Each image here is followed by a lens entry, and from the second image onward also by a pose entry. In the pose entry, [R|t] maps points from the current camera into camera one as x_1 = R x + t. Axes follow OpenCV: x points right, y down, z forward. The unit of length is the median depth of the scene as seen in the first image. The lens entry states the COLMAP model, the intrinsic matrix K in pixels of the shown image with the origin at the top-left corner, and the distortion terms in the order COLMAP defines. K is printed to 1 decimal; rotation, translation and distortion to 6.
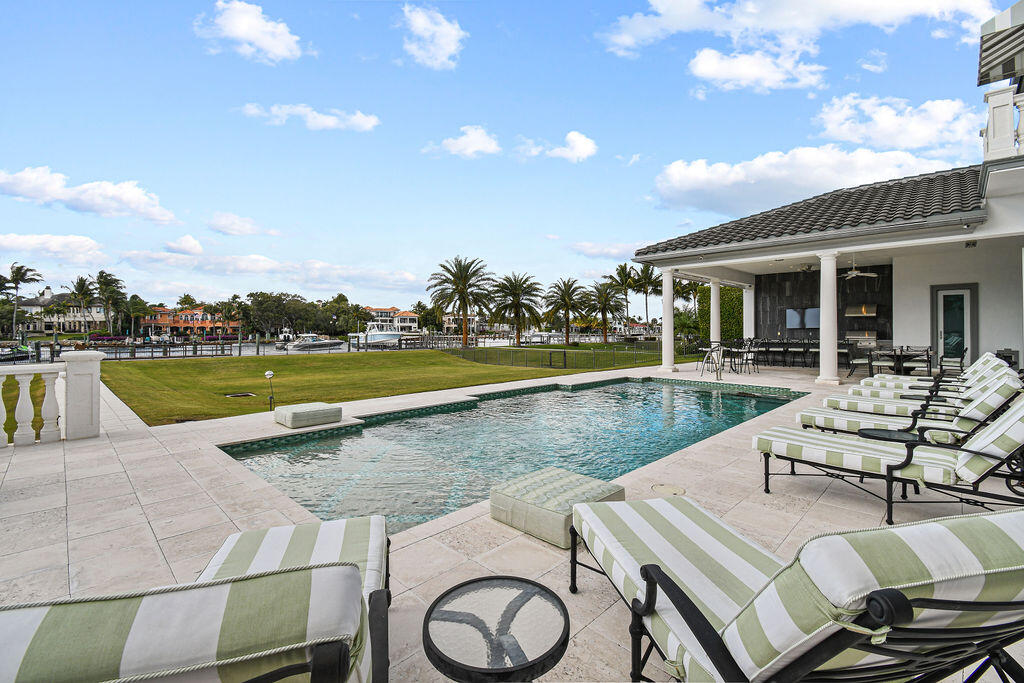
lens RADIAL K [[447.3, 0, 515.4], [0, 447.3, 332.4], [0, 0, 1]] dist [0.001269, -0.000639]
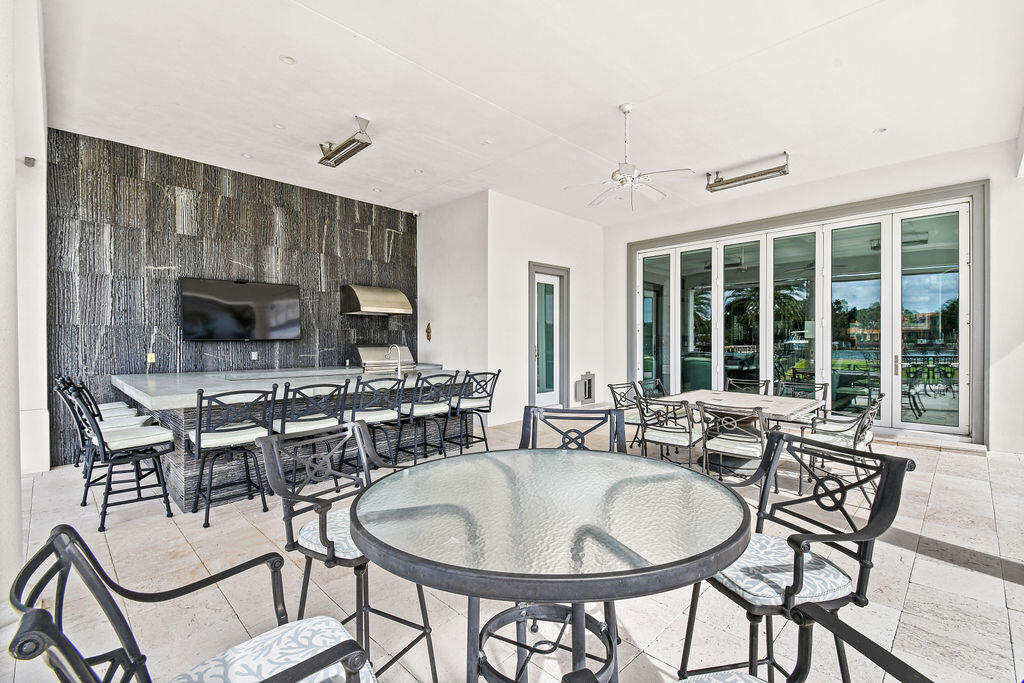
lens RADIAL K [[451.4, 0, 512.0], [0, 451.4, 341.5], [0, 0, 1]] dist [0.015817, -0.017388]
pose [[0.021193, 0.005456, 0.999761, 0.329334], [0.002265, 0.999982, -0.005505, -0.005224], [-0.999773, 0.002381, 0.021181, 0.849365]]
